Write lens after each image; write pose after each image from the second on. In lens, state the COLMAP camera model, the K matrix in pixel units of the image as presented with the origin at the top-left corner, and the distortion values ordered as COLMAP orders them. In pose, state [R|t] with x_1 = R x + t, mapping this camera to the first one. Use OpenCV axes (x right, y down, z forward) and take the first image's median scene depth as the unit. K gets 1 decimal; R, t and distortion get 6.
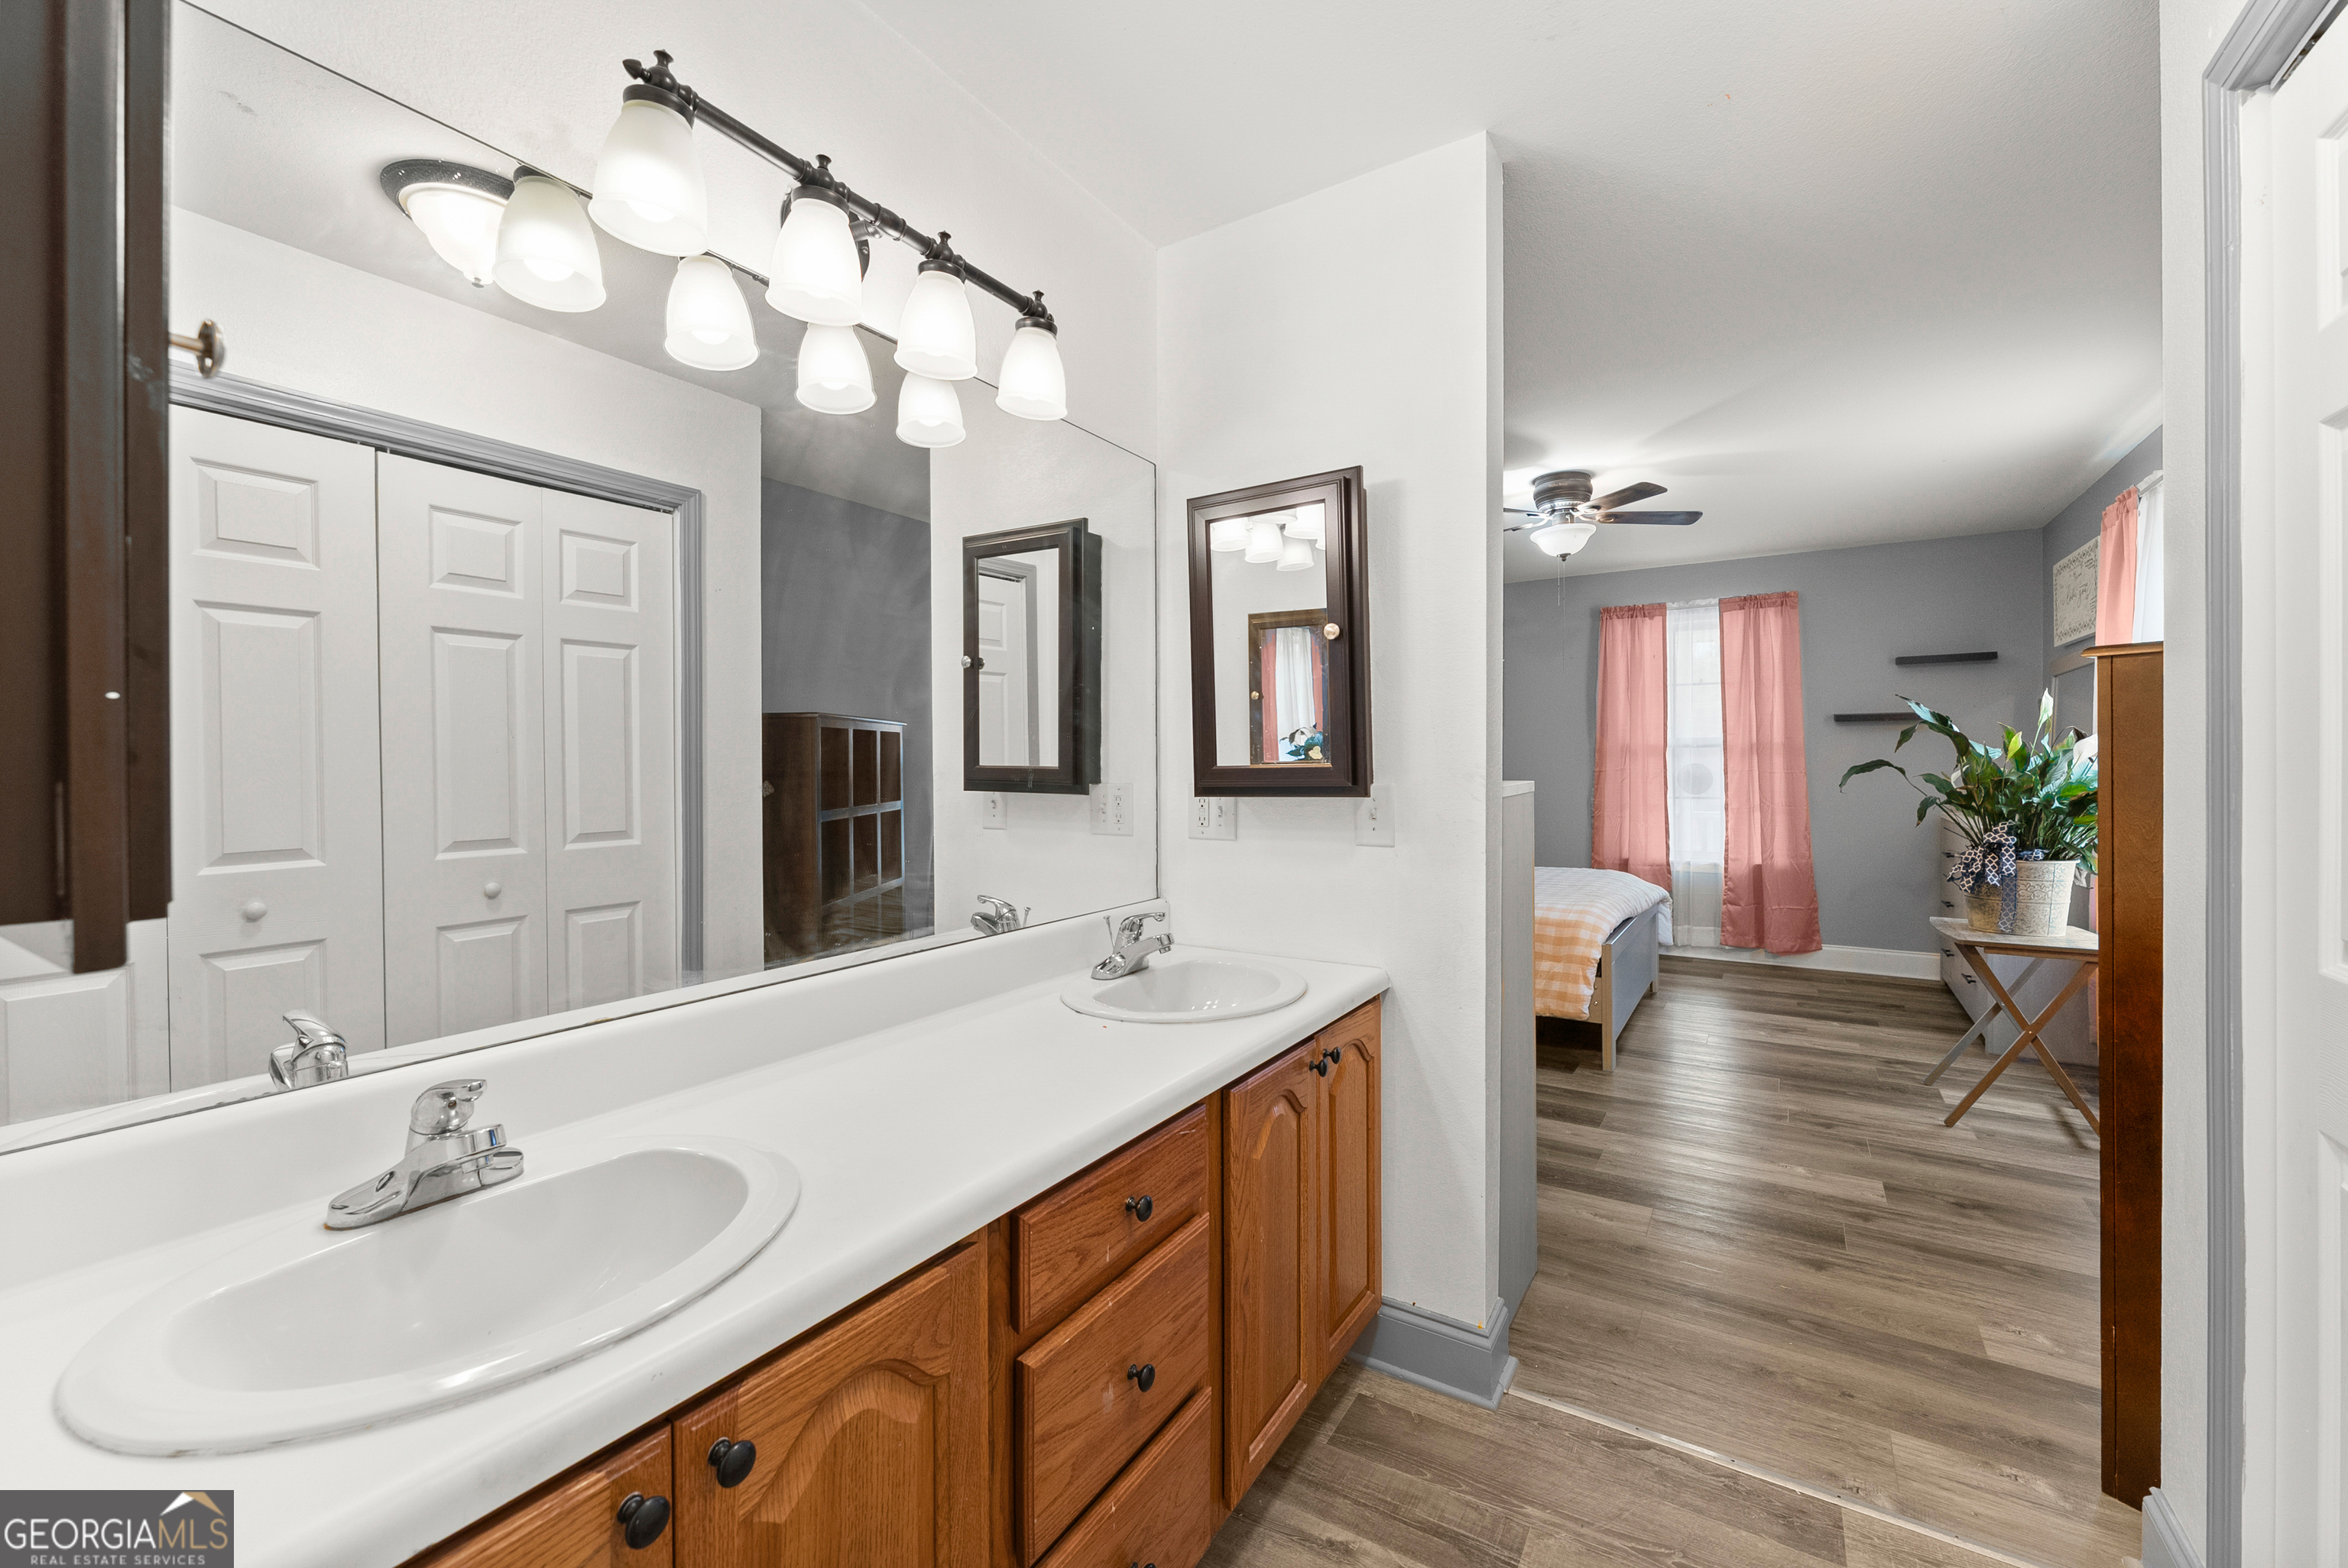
lens RADIAL K [[950.0, 0, 1173.7], [0, 950.0, 775.5], [0, 0, 1]] dist [-0.002937, -0.000190]
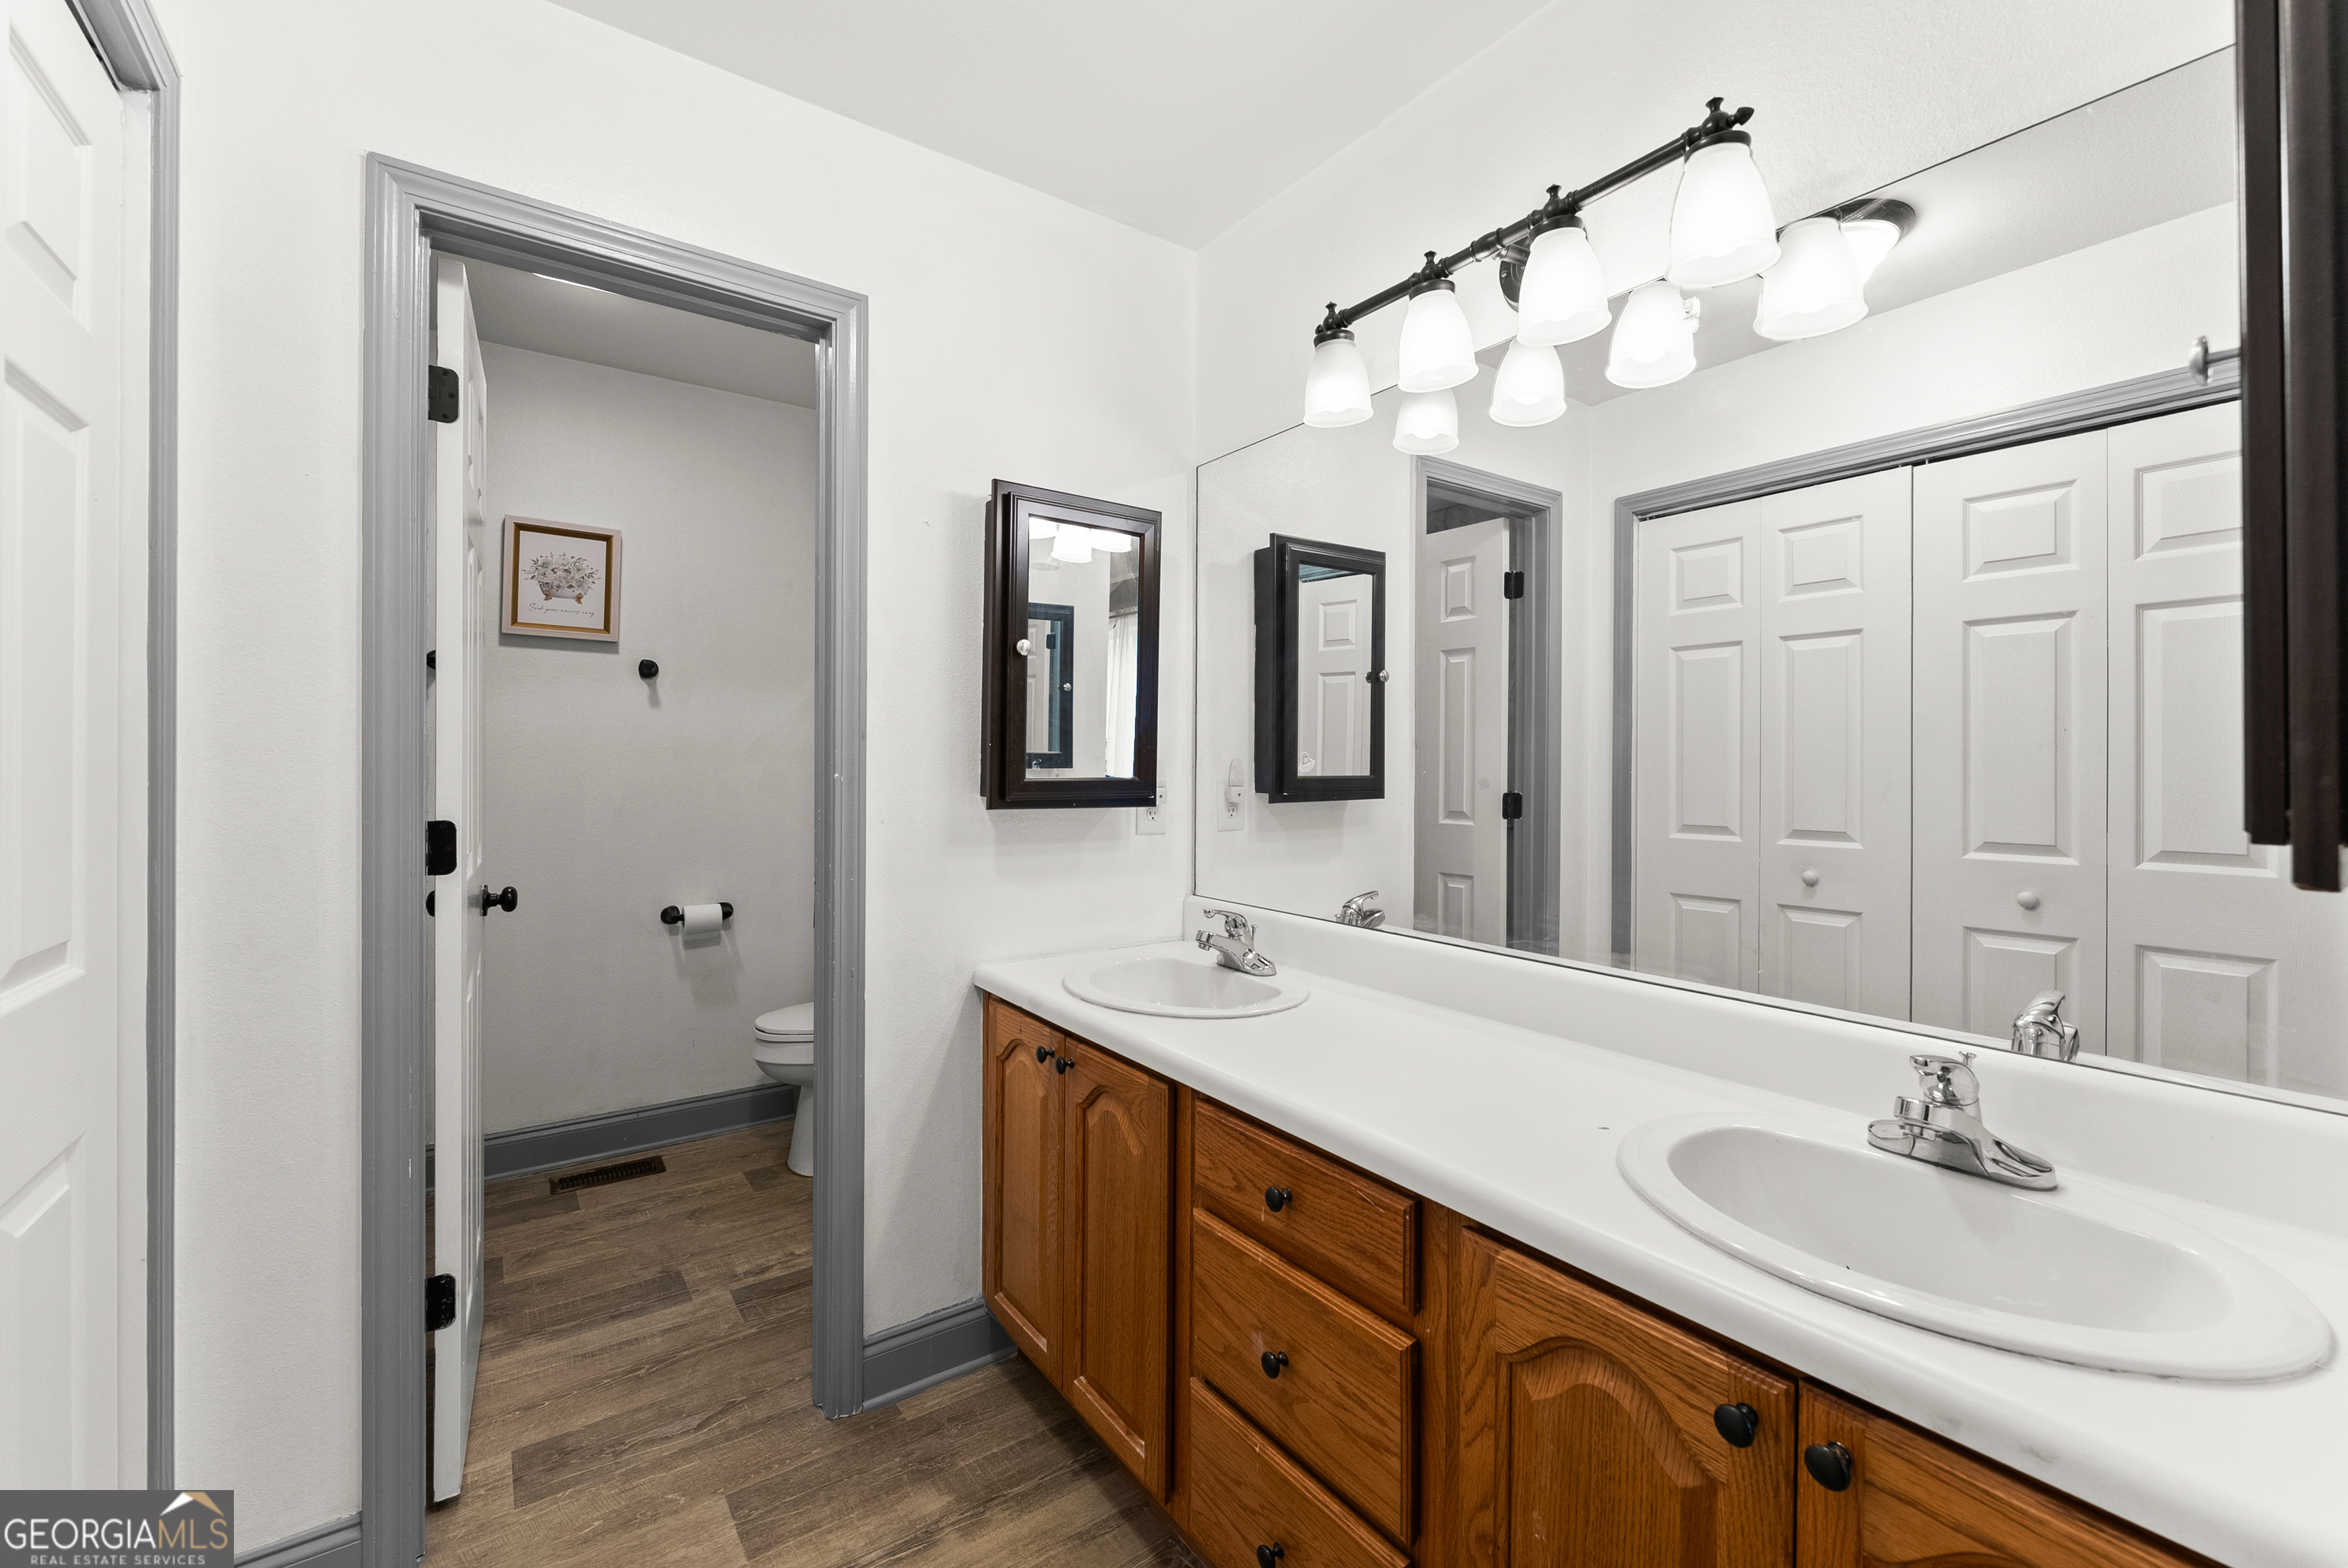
lens RADIAL K [[950.0, 0, 1159.5], [0, 950.0, 764.8], [0, 0, 1]] dist [-0.002937, -0.000190]
pose [[-0.377221, 0.007175, -0.926095, 0.546527], [-0.011808, 0.999851, 0.012556, -0.012453], [0.926048, 0.015672, -0.377081, 0.722105]]
